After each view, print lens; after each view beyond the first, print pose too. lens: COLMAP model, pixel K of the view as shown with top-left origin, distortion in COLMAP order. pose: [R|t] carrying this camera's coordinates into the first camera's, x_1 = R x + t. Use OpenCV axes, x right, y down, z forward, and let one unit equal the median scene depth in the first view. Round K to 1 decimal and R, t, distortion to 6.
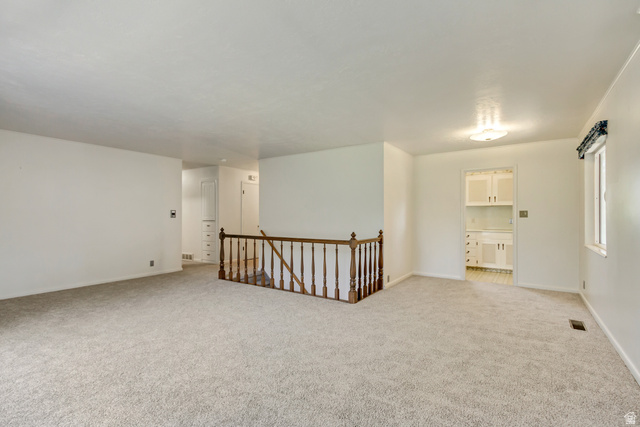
lens RADIAL K [[299.1, 0, 320.6], [0, 299.1, 213.8], [0, 0, 1]] dist [0.010319, -0.002501]
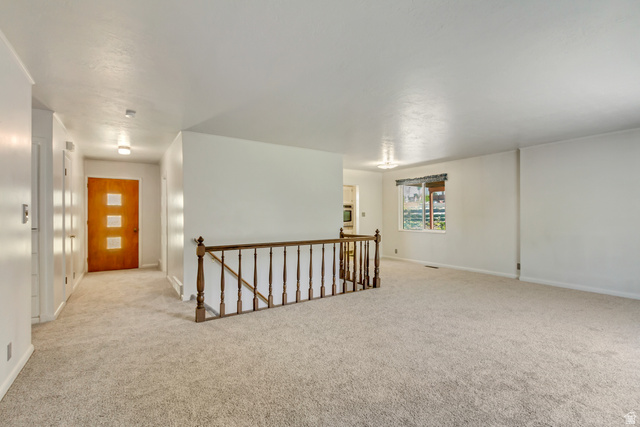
lens RADIAL K [[299.1, 0, 323.9], [0, 299.1, 212.0], [0, 0, 1]] dist [0.010319, -0.002501]
pose [[0.358667, 0.011202, 0.933398, -0.851680], [0.002097, 0.999916, -0.012807, 0.004650], [-0.933463, 0.006551, 0.358613, 0.580133]]
